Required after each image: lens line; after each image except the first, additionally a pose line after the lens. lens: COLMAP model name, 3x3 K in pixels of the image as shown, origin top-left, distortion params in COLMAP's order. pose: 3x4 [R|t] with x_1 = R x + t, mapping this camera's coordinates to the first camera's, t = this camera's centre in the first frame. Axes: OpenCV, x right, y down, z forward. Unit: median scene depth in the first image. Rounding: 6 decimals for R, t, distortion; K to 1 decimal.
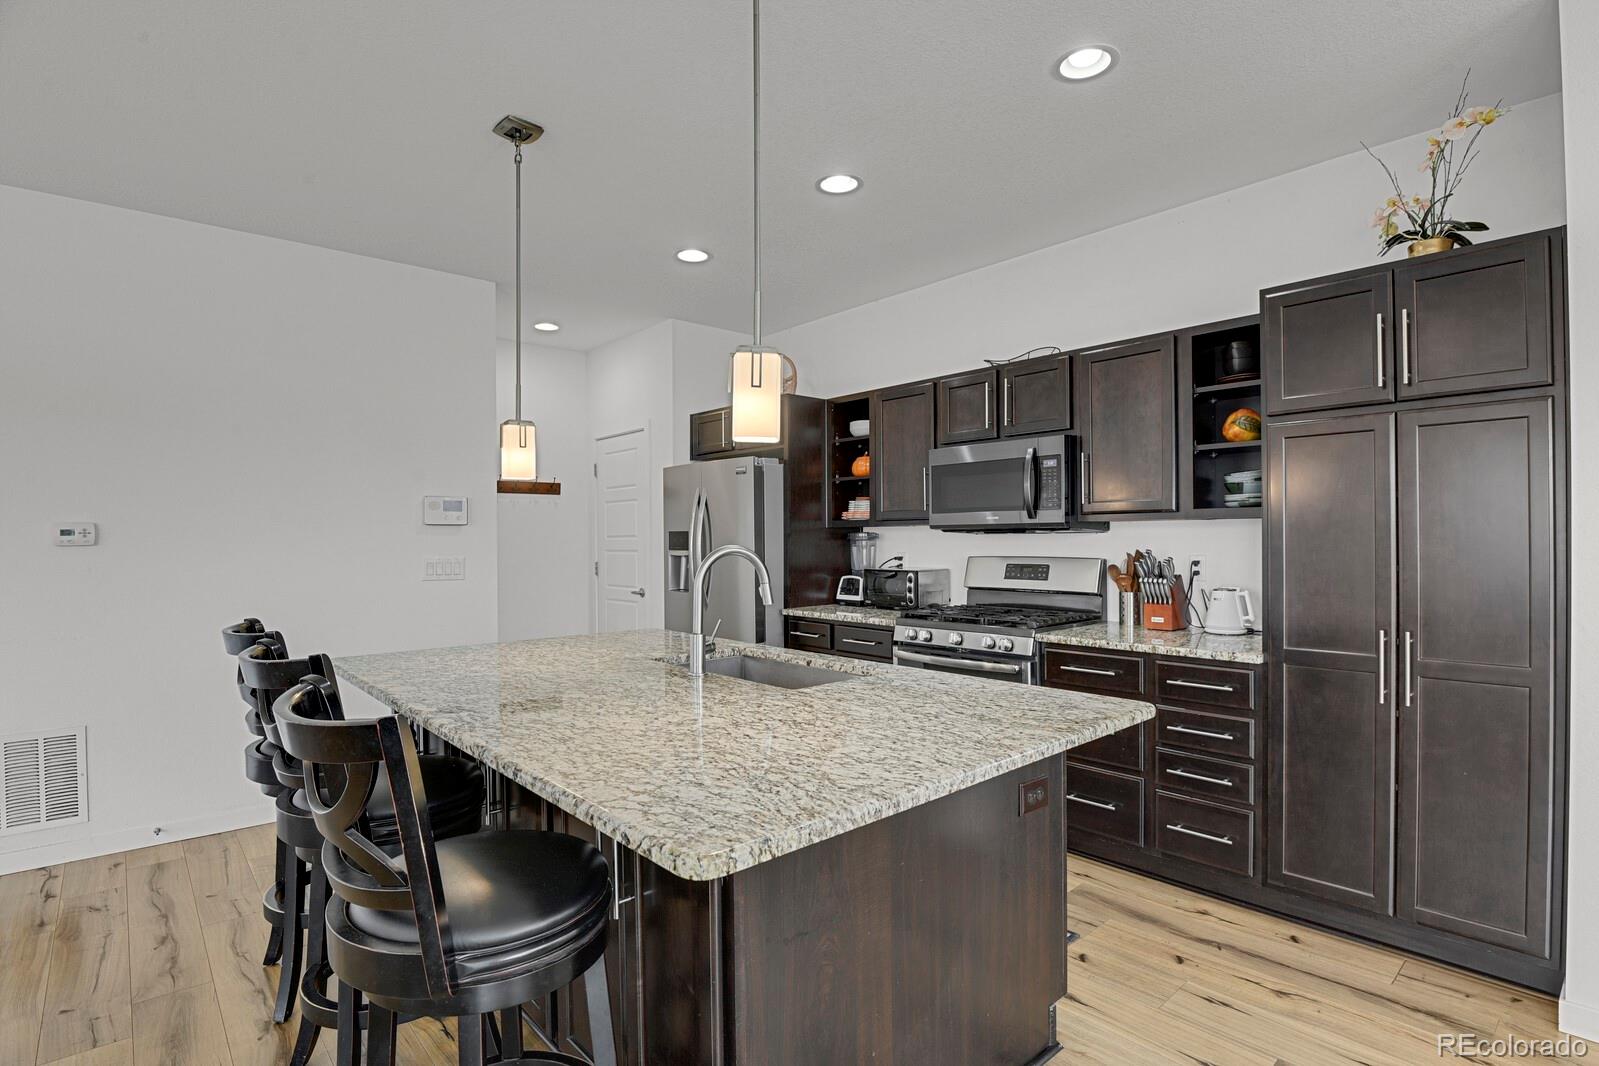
lens RADIAL K [[783.3, 0, 801.3], [0, 783.3, 539.6], [0, 0, 1]] dist [-0.027063, -0.001418]
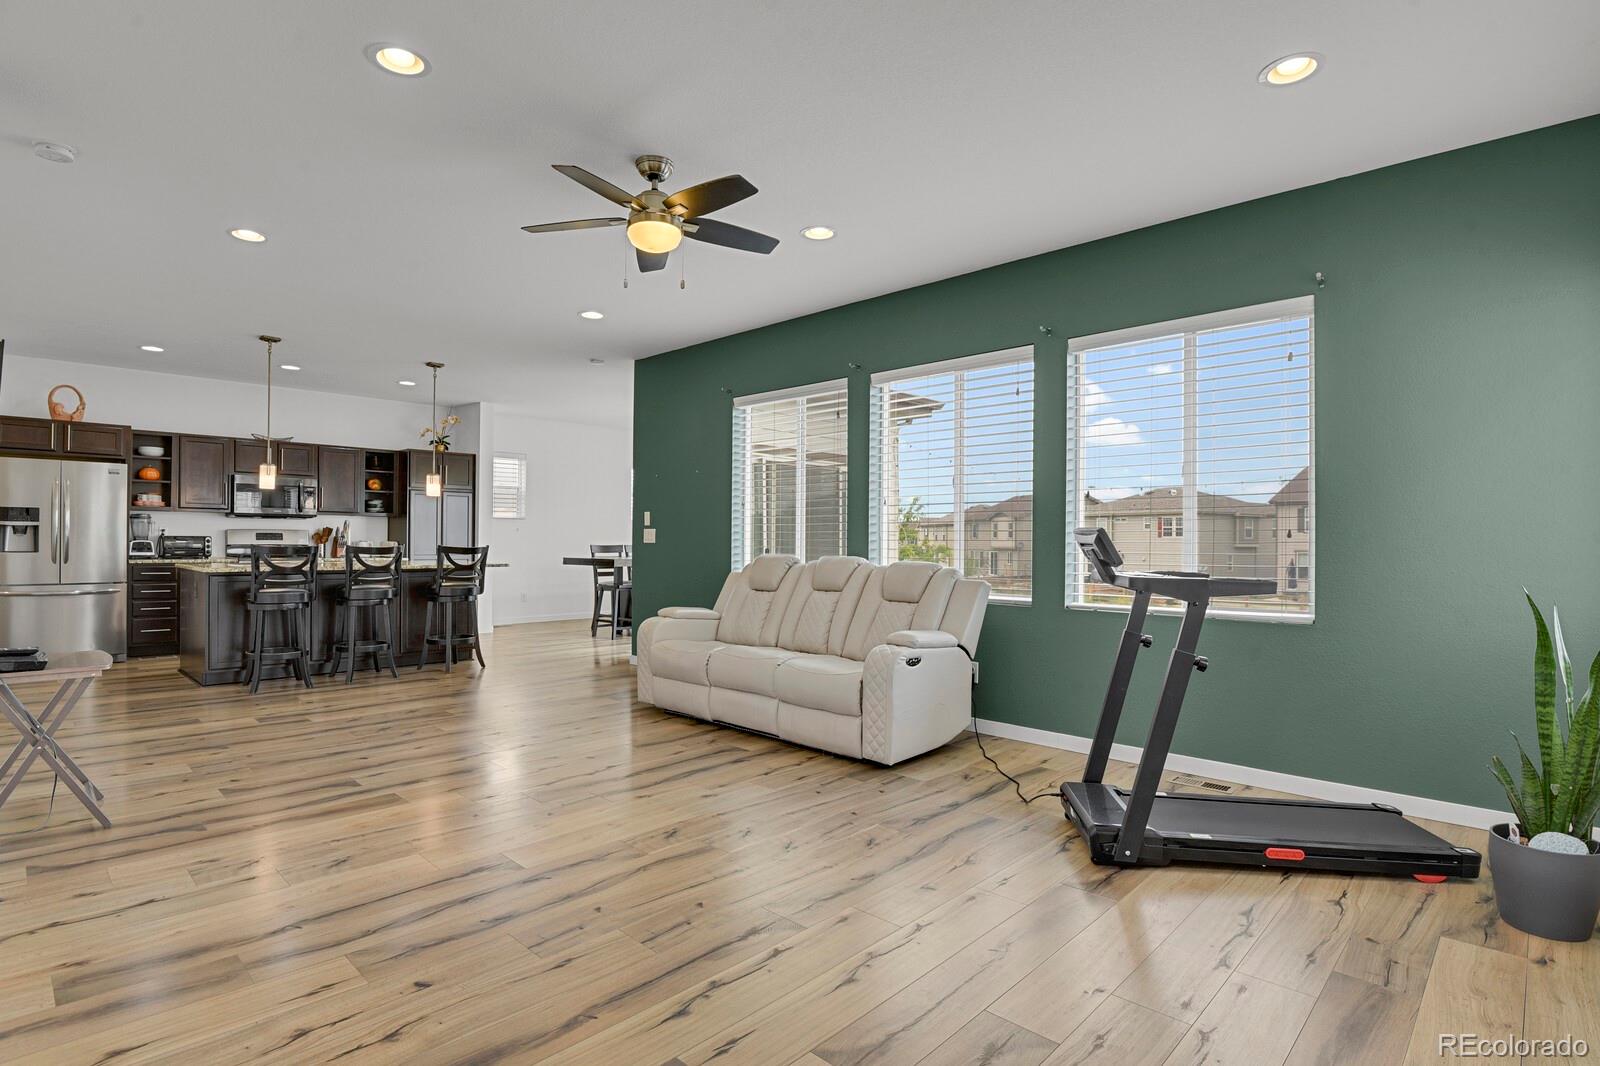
lens RADIAL K [[794.8, 0, 803.2], [0, 794.8, 540.8], [0, 0, 1]] dist [-0.024031, -0.001799]
pose [[-0.082178, 0.008910, 0.996578, -2.463598], [-0.006945, 0.999931, -0.009513, 0.078461], [-0.996593, -0.007703, -0.082110, -0.356643]]
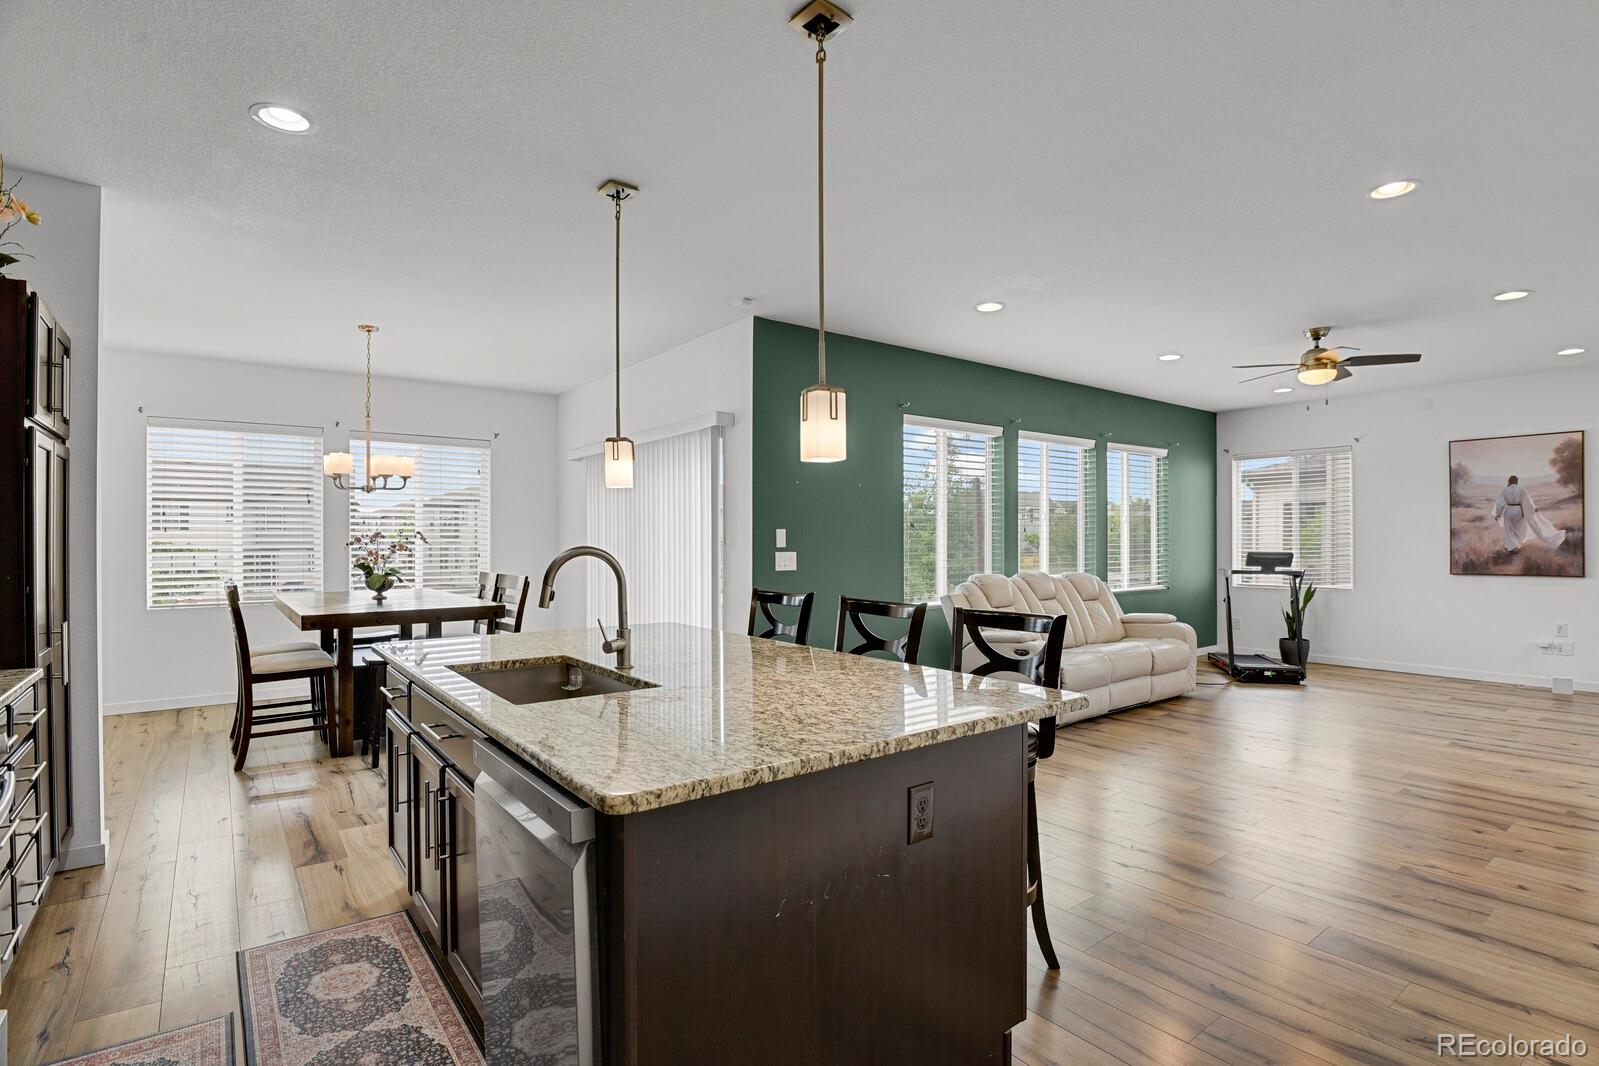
lens RADIAL K [[783.3, 0, 801.3], [0, 783.3, 539.6], [0, 0, 1]] dist [-0.027063, -0.001418]
pose [[-0.997286, 0.011721, 0.072687, -0.339255], [0.011814, 0.999930, 0.000851, -0.000704], [-0.072672, 0.001707, -0.997354, 1.554727]]
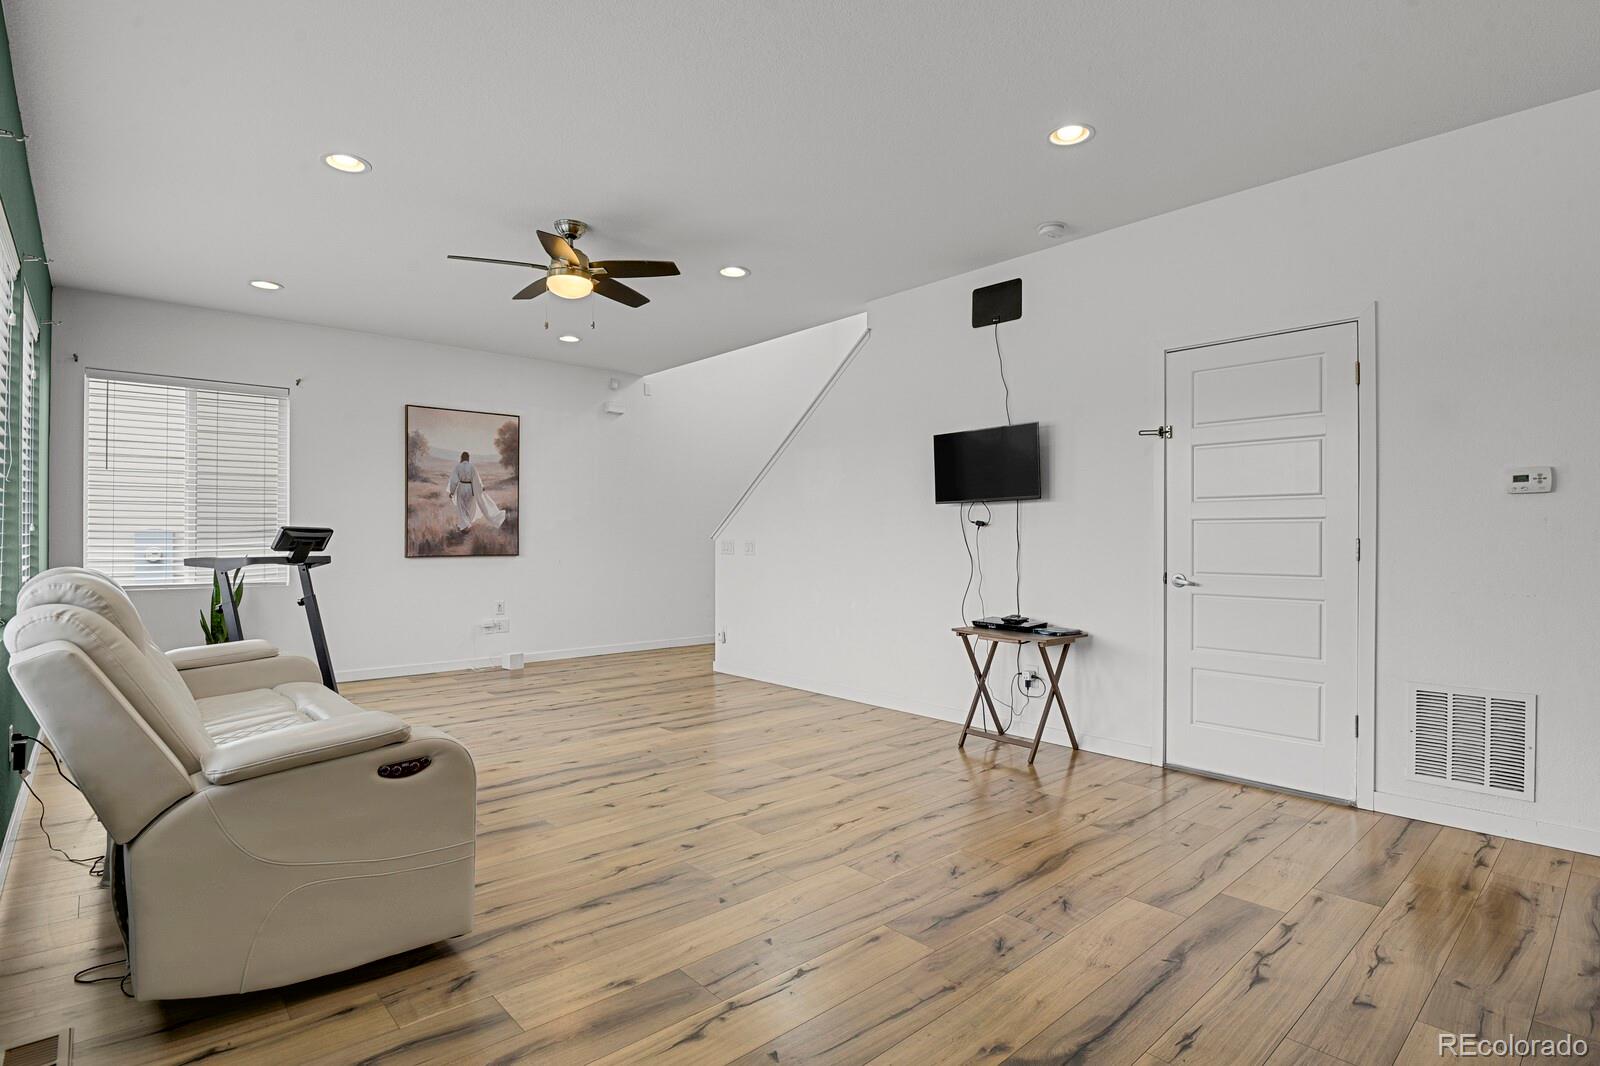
lens RADIAL K [[794.8, 0, 803.2], [0, 794.8, 540.8], [0, 0, 1]] dist [-0.024031, -0.001799]
pose [[0.008291, 0.011536, -0.999899, -0.039912], [-0.003269, 0.999928, 0.011509, 0.057467], [0.999960, 0.003174, 0.008328, 0.135808]]
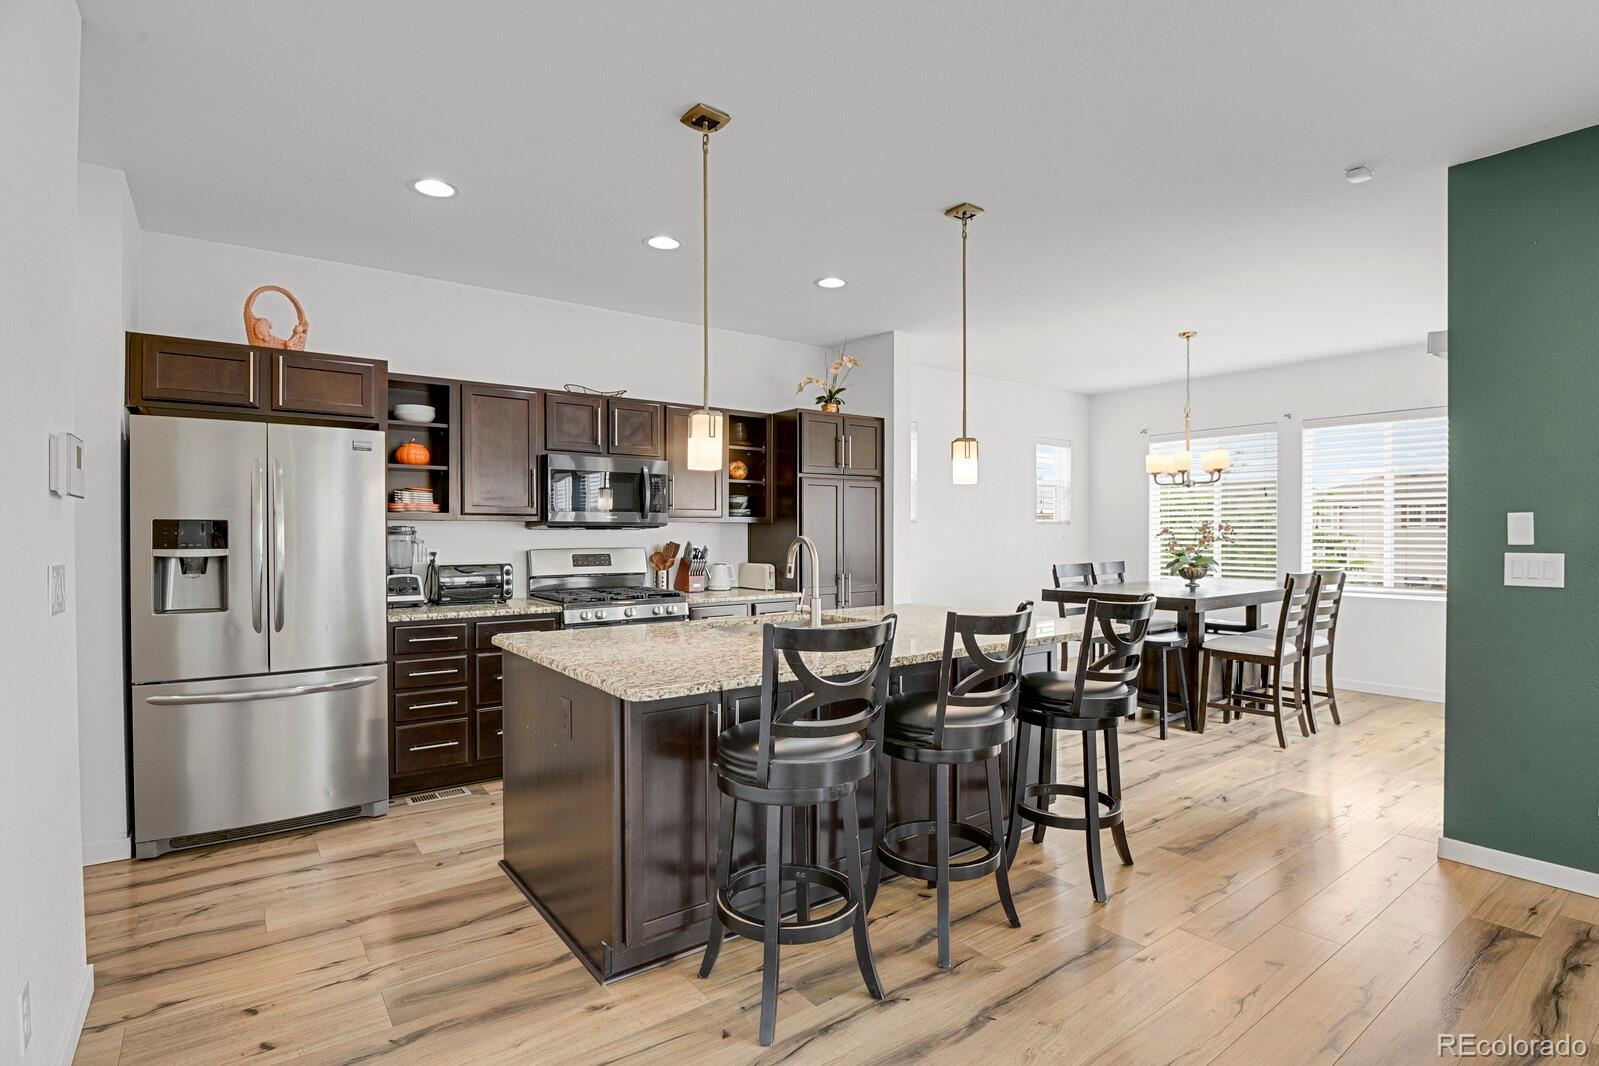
lens RADIAL K [[779.6, 0, 803.6], [0, 779.6, 538.1], [0, 0, 1]] dist [0.001137, -0.023447]
pose [[0.080939, 0.001678, 0.996718, -1.167316], [0.000484, 0.999998, -0.001723, 0.009755], [-0.996719, 0.000622, 0.080938, 0.688594]]
